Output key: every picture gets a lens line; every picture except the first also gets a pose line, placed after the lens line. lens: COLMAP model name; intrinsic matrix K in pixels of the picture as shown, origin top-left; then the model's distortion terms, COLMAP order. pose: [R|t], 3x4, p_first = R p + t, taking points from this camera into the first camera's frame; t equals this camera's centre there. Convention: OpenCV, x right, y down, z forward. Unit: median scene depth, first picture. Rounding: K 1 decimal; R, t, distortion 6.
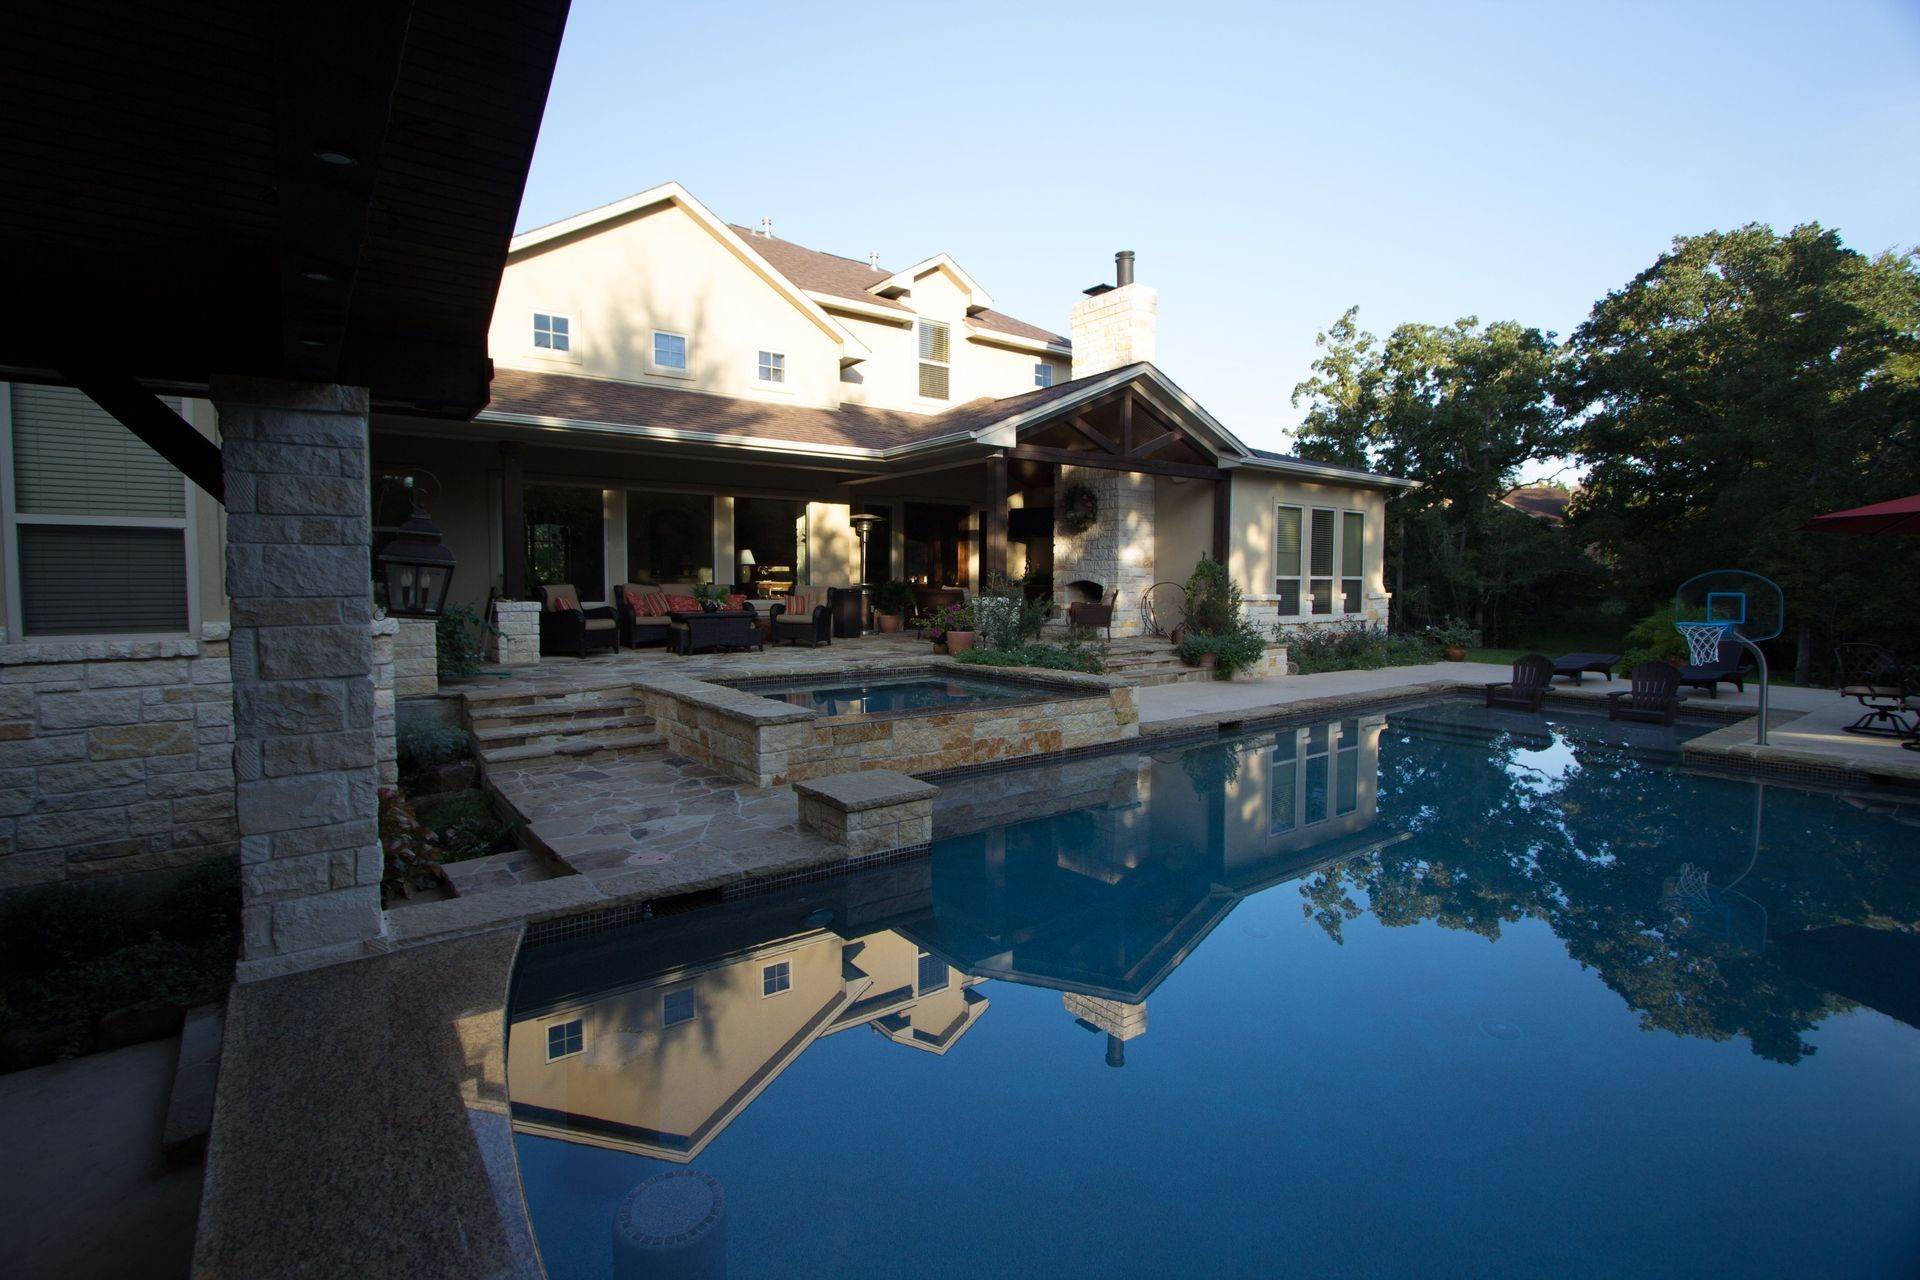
lens RADIAL K [[884.6, 0, 960.0], [0, 884.6, 640.0], [0, 0, 1]] dist [-0.013590, 0.000206]
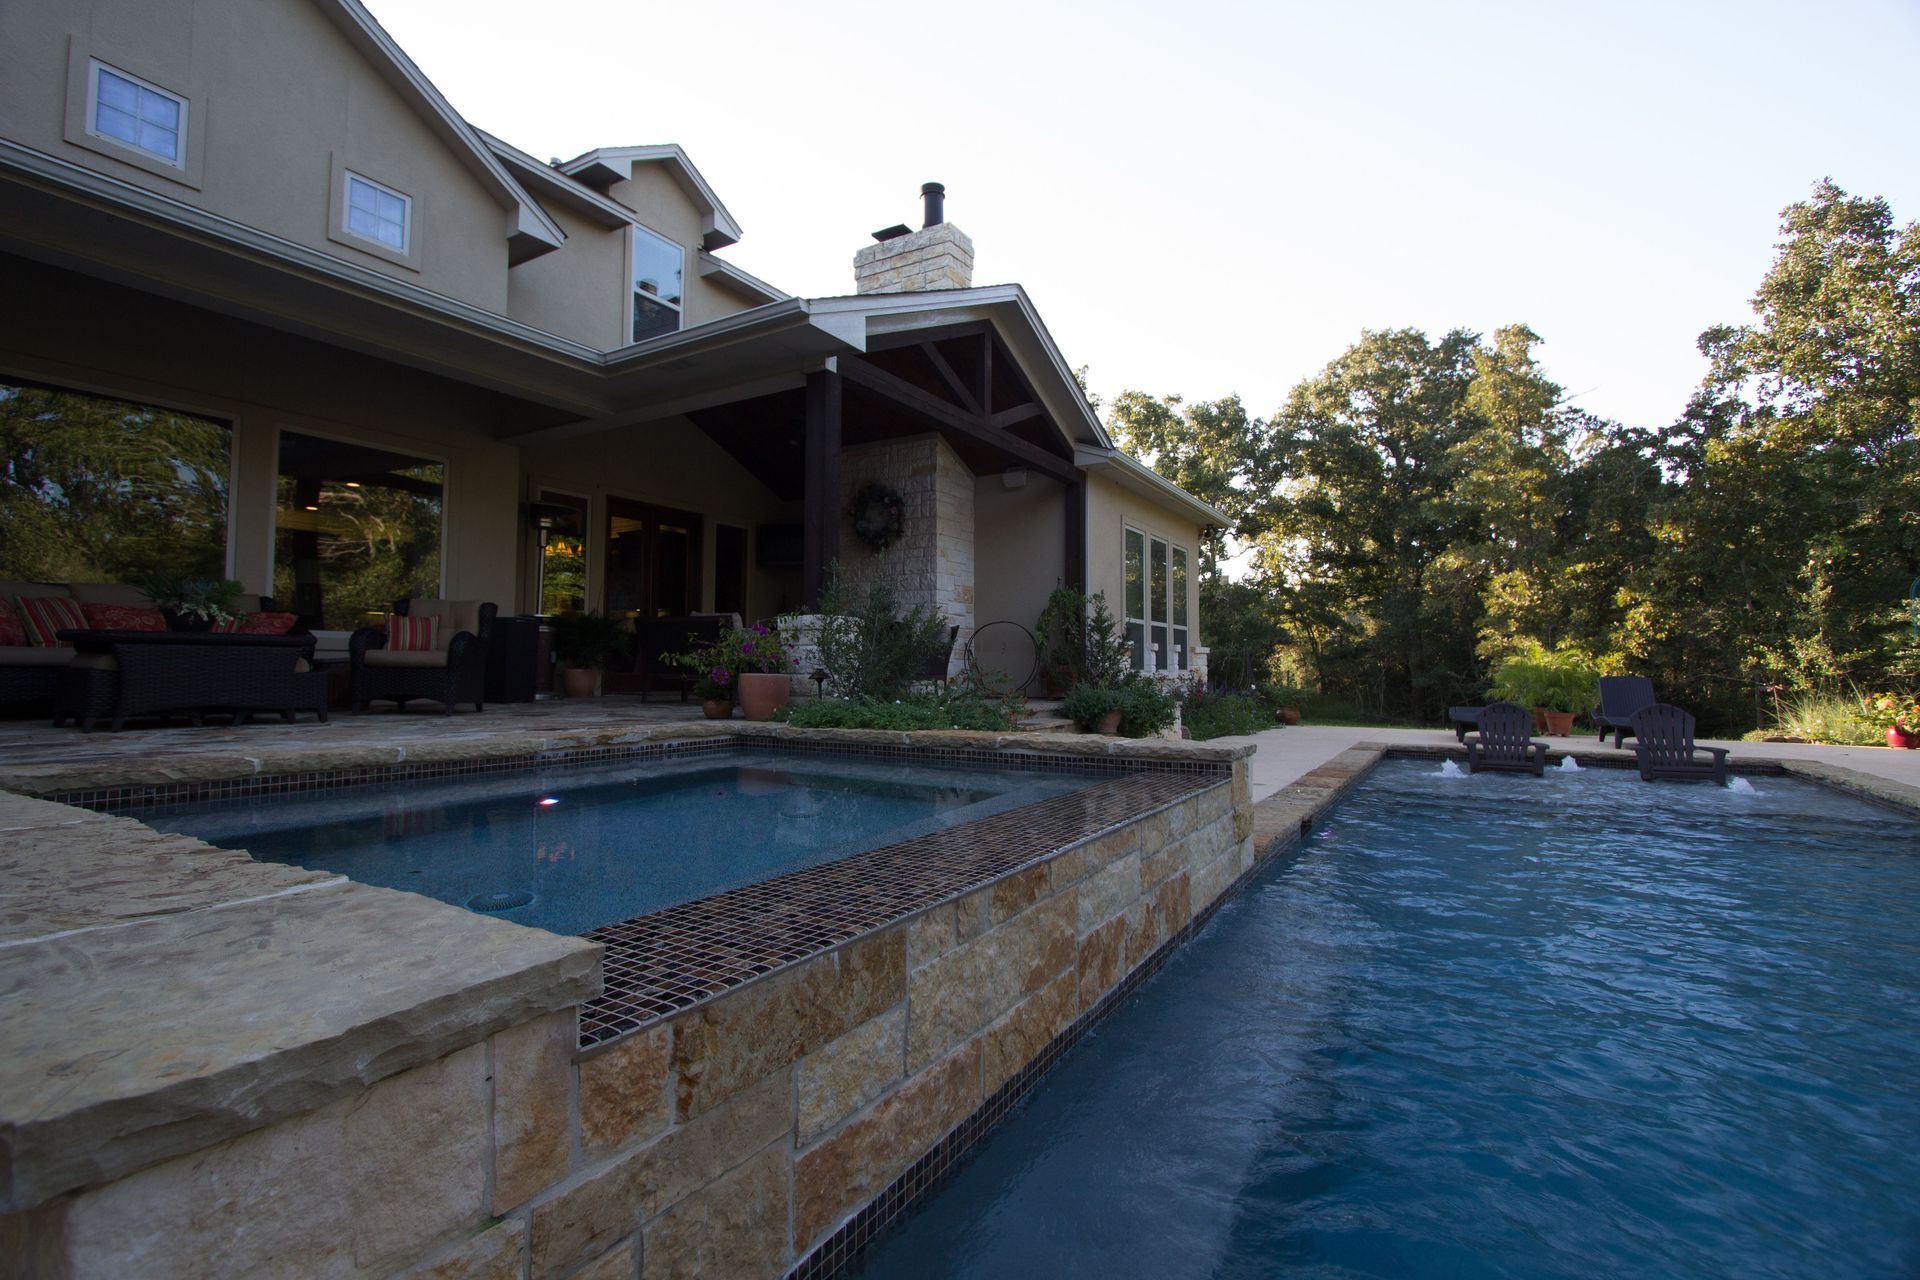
lens RADIAL K [[884.6, 0, 960.0], [0, 884.6, 640.0], [0, 0, 1]] dist [-0.013590, 0.000206]
pose [[0.927561, 0.011747, 0.373488, -0.086054], [0.025588, 0.995163, -0.094847, 0.022214], [-0.372795, 0.097533, 0.922773, 0.439660]]
